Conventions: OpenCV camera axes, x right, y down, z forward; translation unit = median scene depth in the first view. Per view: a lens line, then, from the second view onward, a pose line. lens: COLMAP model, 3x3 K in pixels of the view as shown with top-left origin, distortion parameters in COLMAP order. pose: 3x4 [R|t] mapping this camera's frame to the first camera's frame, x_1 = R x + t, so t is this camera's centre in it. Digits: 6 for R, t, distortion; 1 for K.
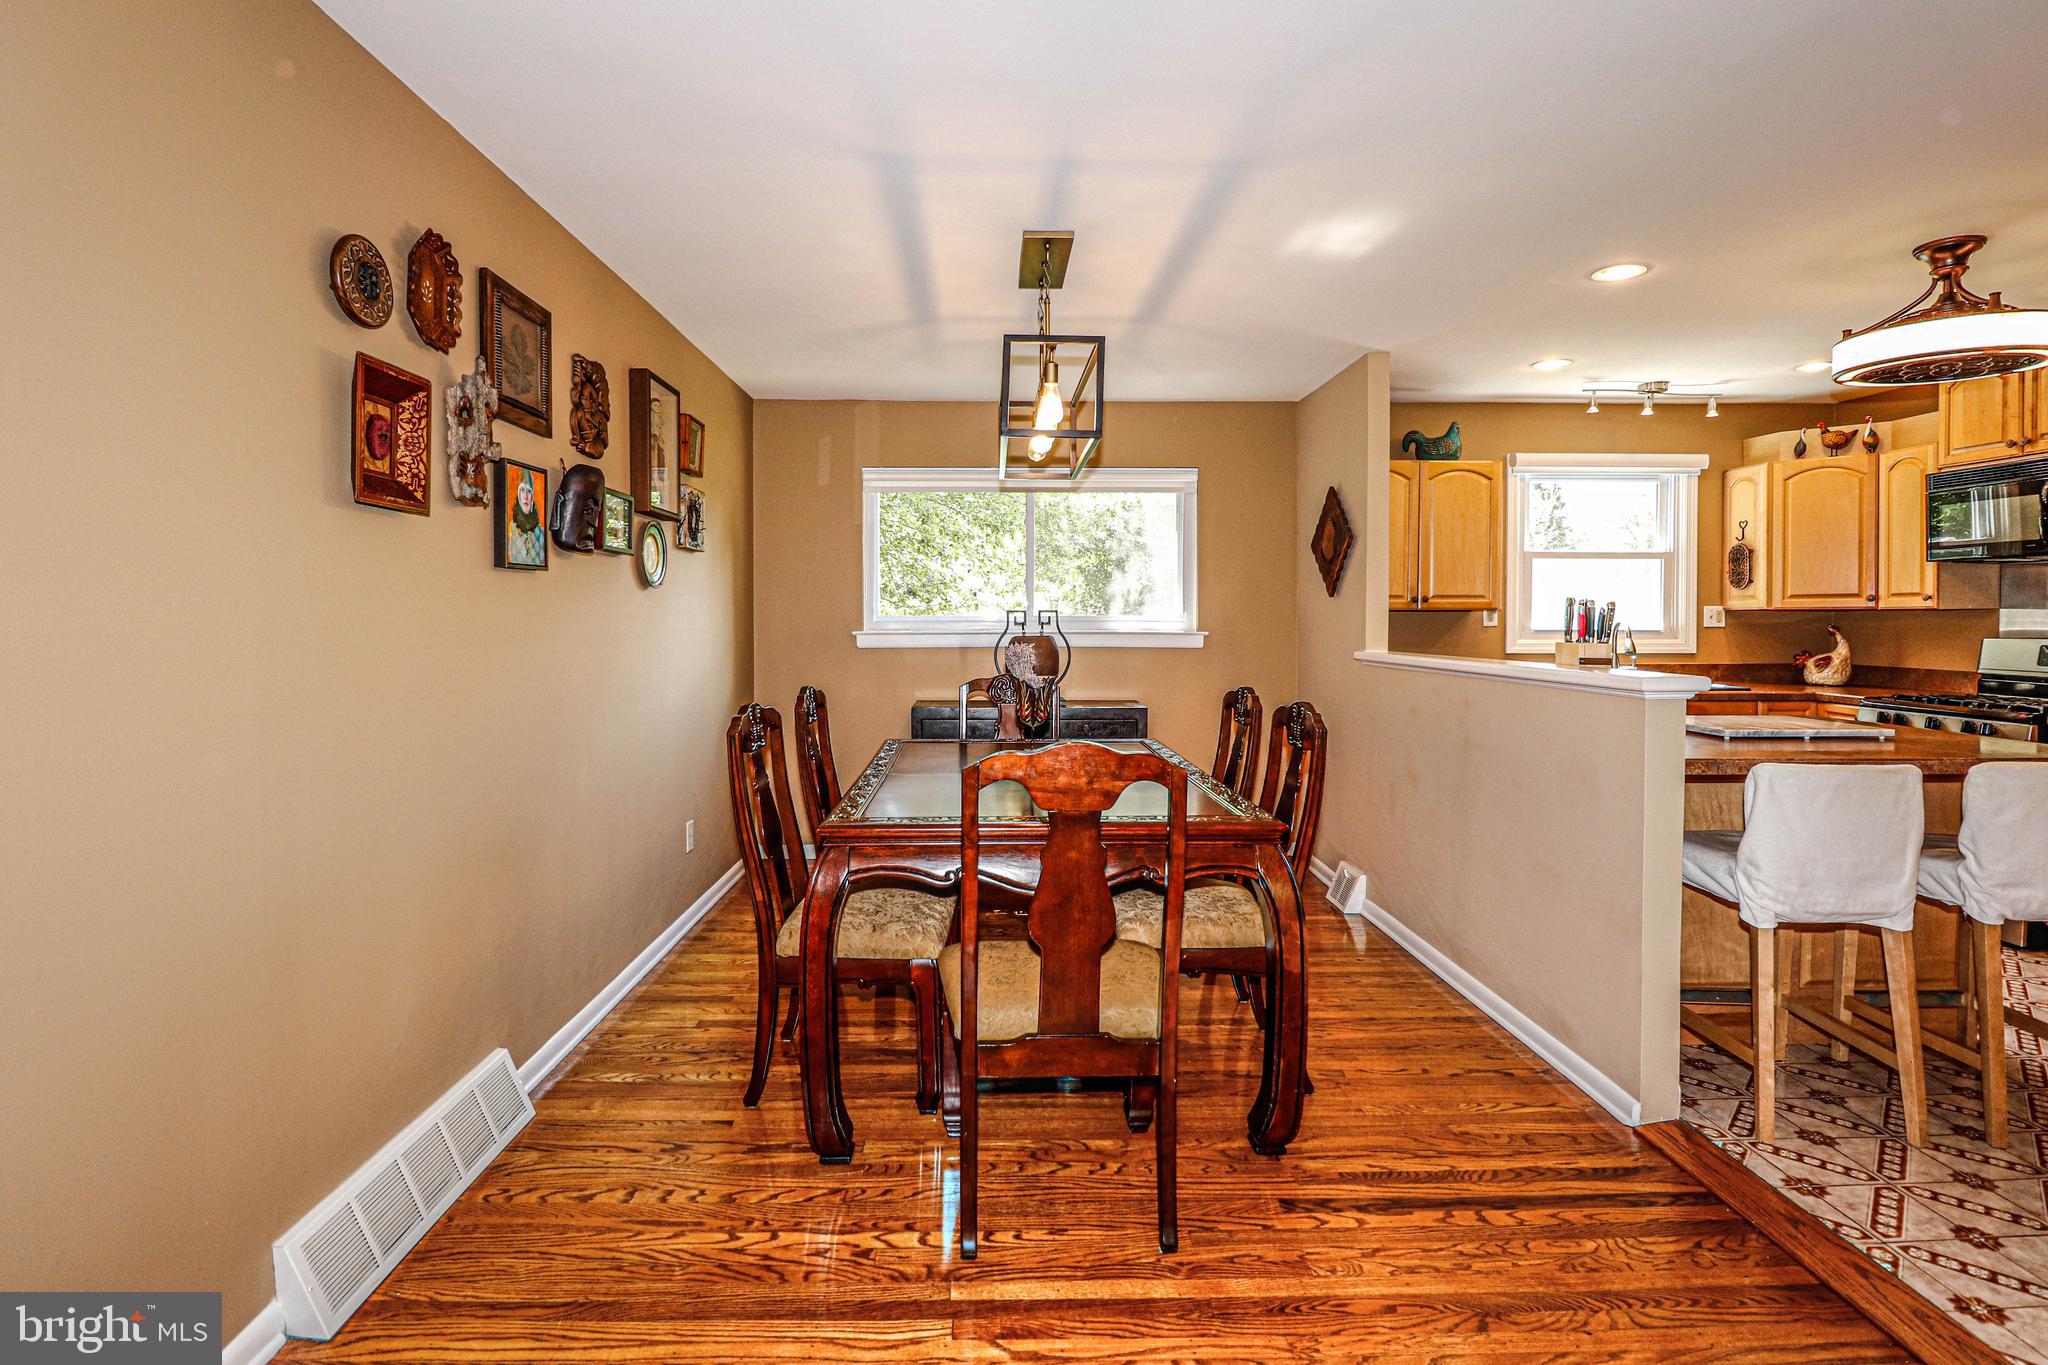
lens RADIAL K [[965.7, 0, 1007.4], [0, 965.7, 638.0], [0, 0, 1]] dist [-0.008923, -0.007542]
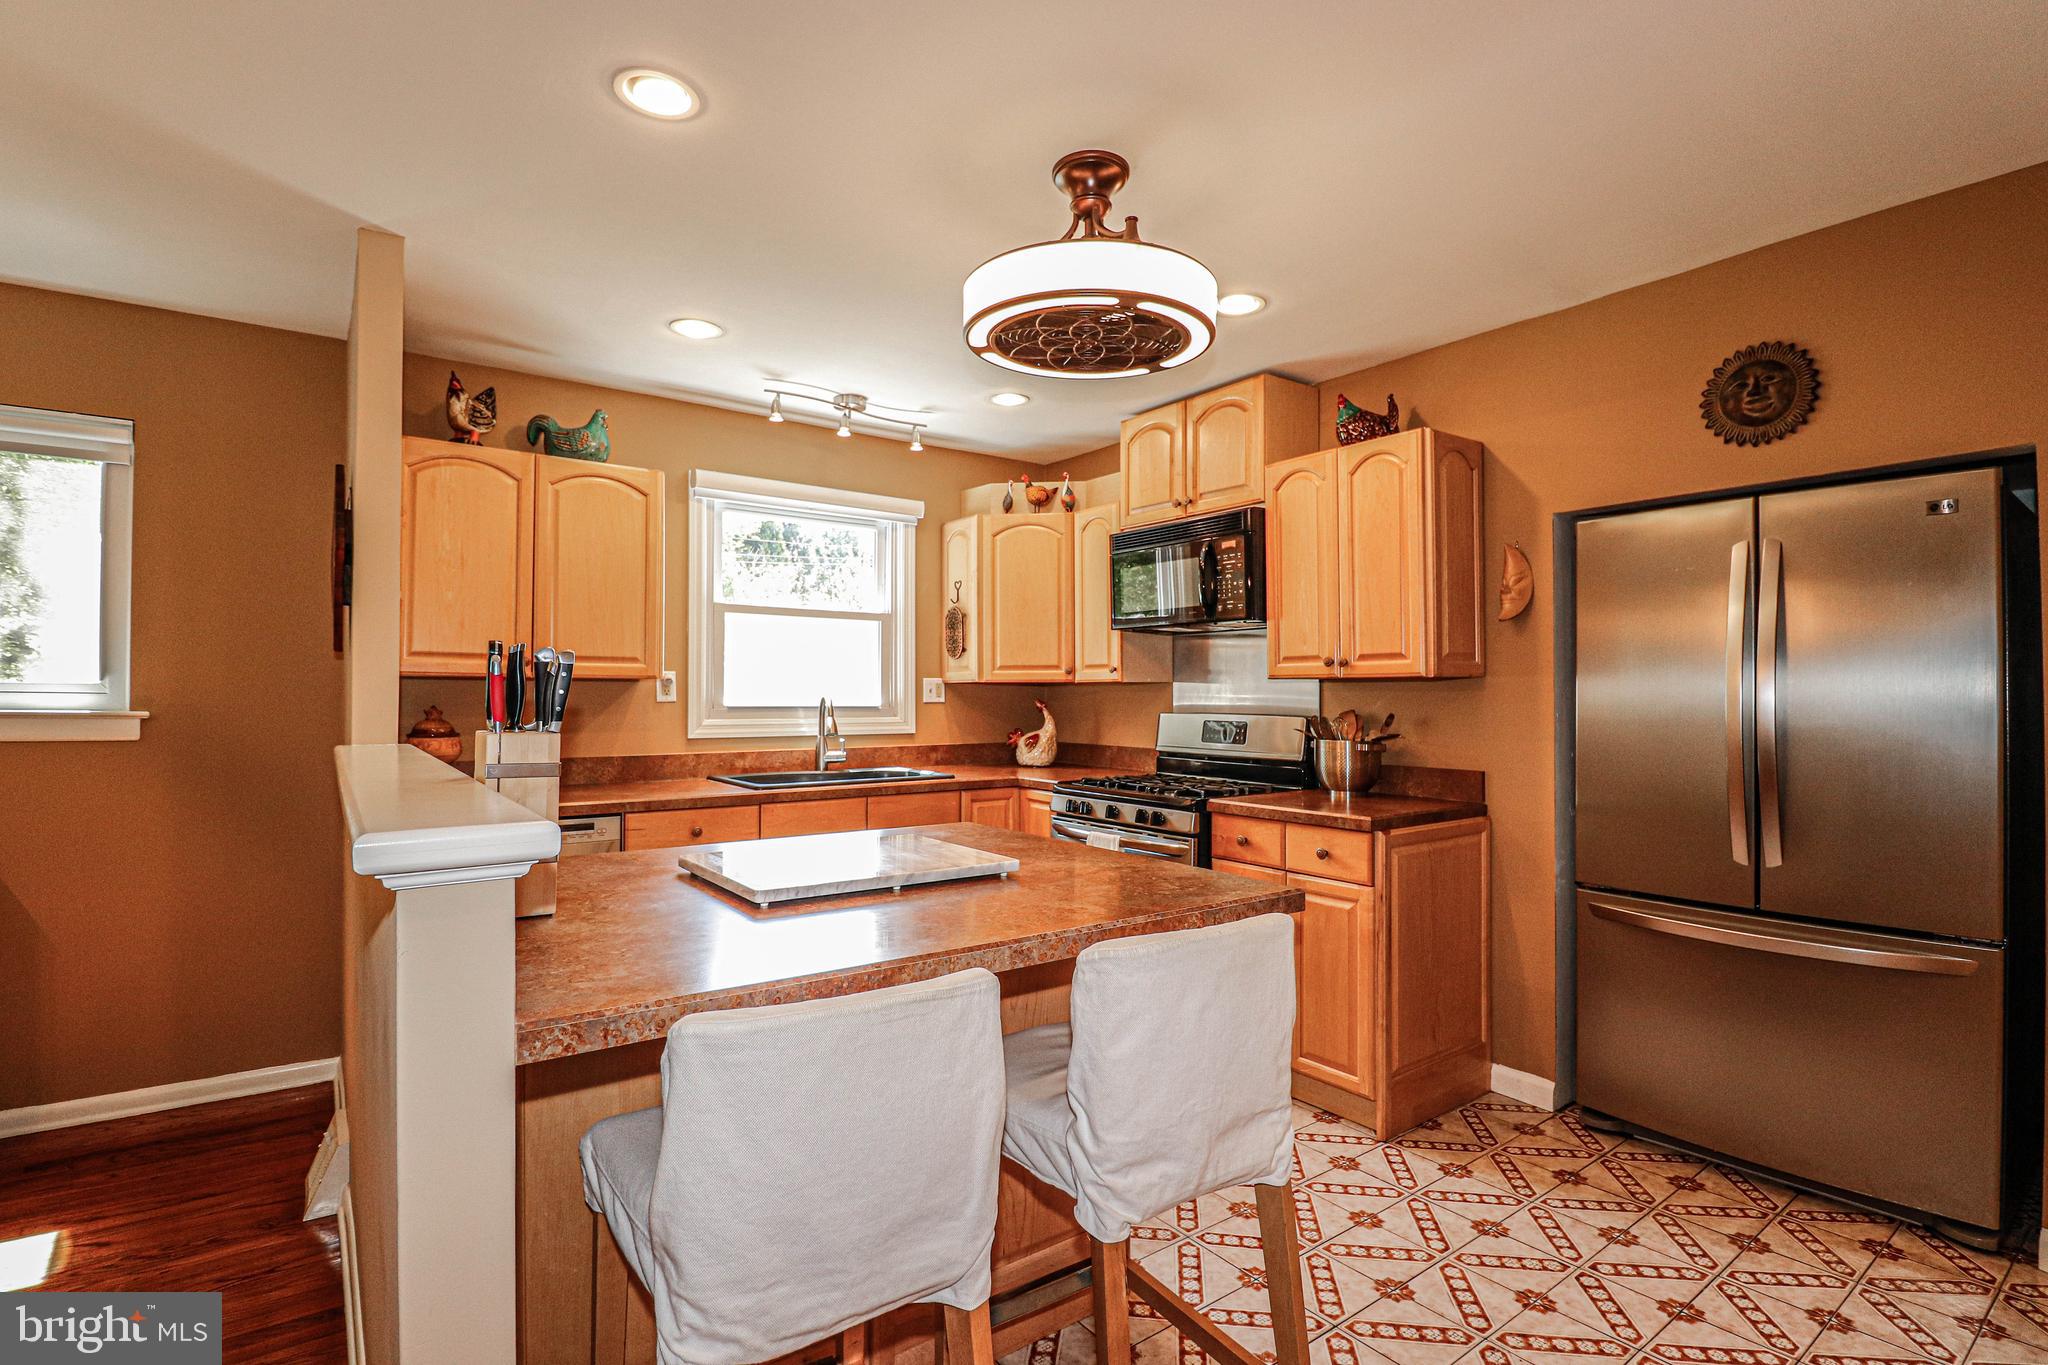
lens RADIAL K [[965.7, 0, 1021.8], [0, 965.7, 679.5], [0, 0, 1]] dist [-0.008923, -0.007542]
pose [[0.809408, 0.012567, 0.587112, 0.322517], [0.009234, 0.999375, -0.034122, -0.001743], [-0.587174, 0.033040, 0.808786, 0.276016]]
